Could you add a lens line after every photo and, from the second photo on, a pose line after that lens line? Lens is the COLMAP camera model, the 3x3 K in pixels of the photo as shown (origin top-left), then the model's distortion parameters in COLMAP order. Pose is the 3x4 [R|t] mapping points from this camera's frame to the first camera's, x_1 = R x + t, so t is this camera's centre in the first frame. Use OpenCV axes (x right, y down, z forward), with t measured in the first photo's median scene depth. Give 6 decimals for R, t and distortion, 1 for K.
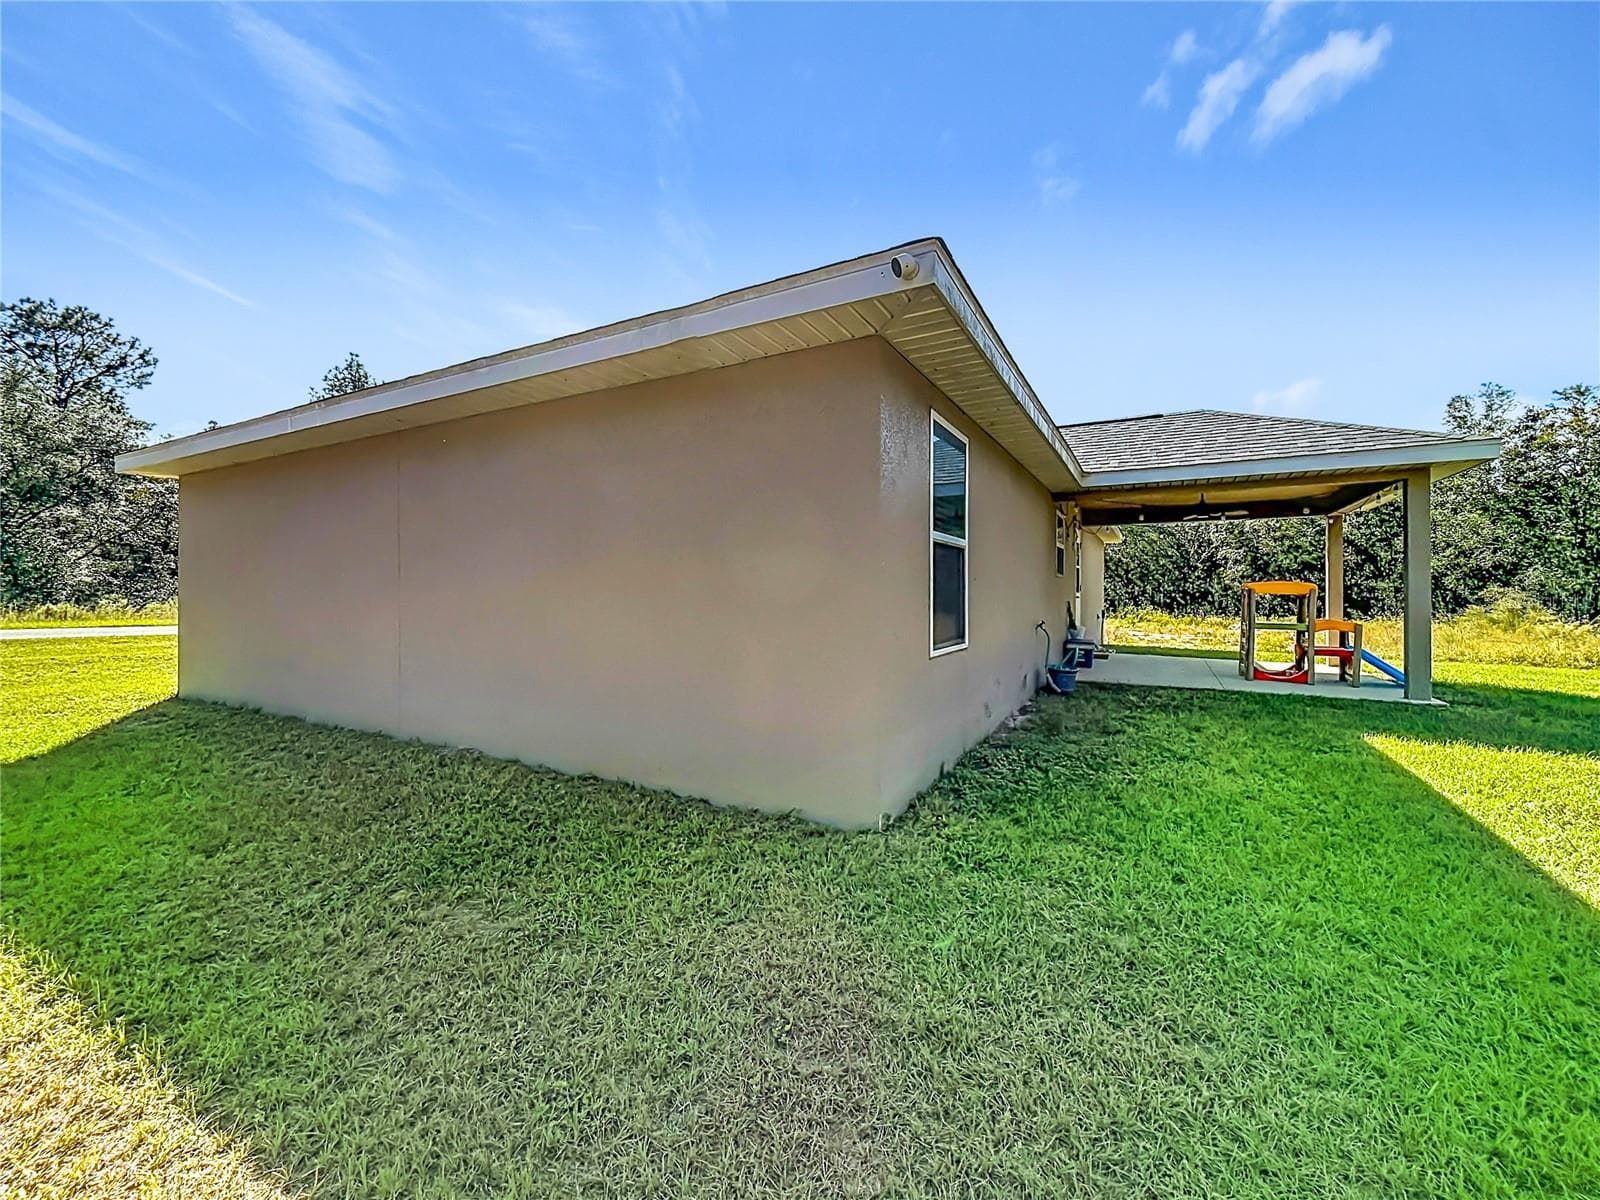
lens RADIAL K [[672.3, 0, 803.1], [0, 672.3, 598.5], [0, 0, 1]] dist [0.001714, -0.000328]
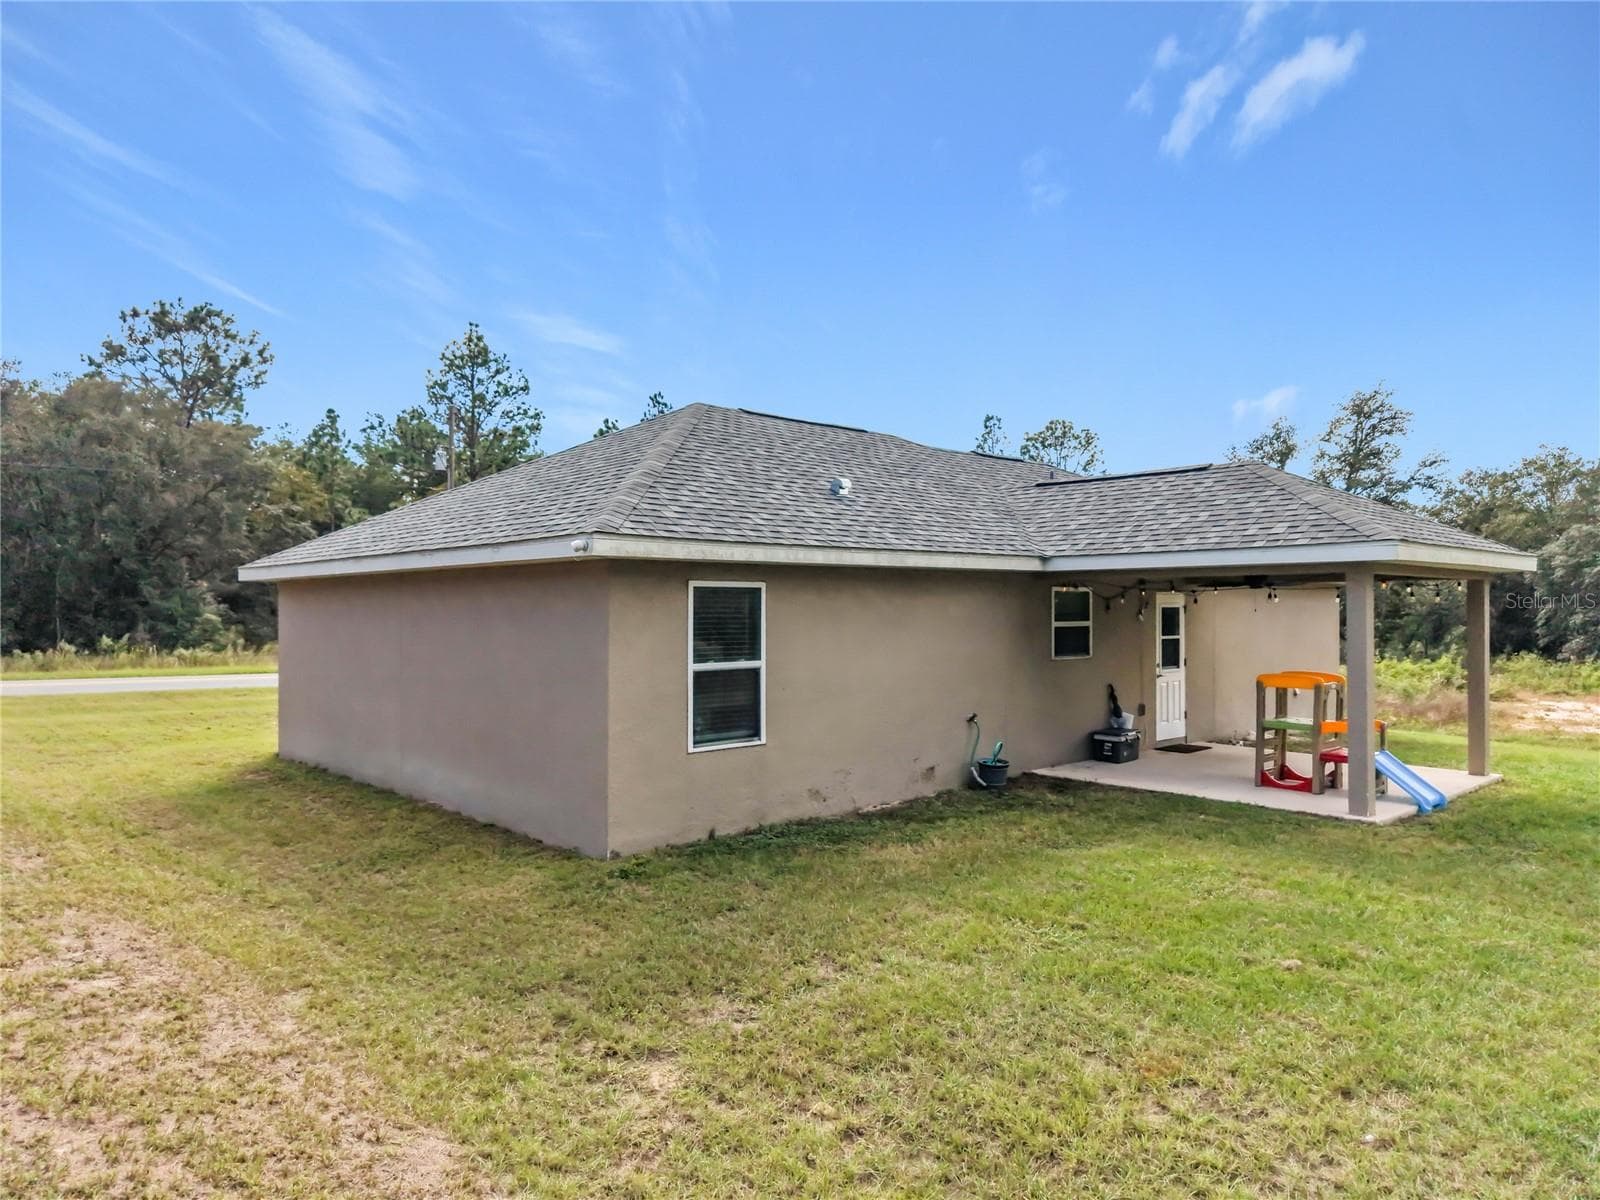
lens RADIAL K [[1115.2, 0, 800.8], [0, 1115.2, 594.5], [0, 0, 1]] dist [0.051973, -0.065915]
pose [[0.946710, -0.005473, -0.322041, 0.526705], [0.000146, 0.999863, -0.016564, -0.094071], [0.322088, 0.015635, 0.946581, -0.529106]]
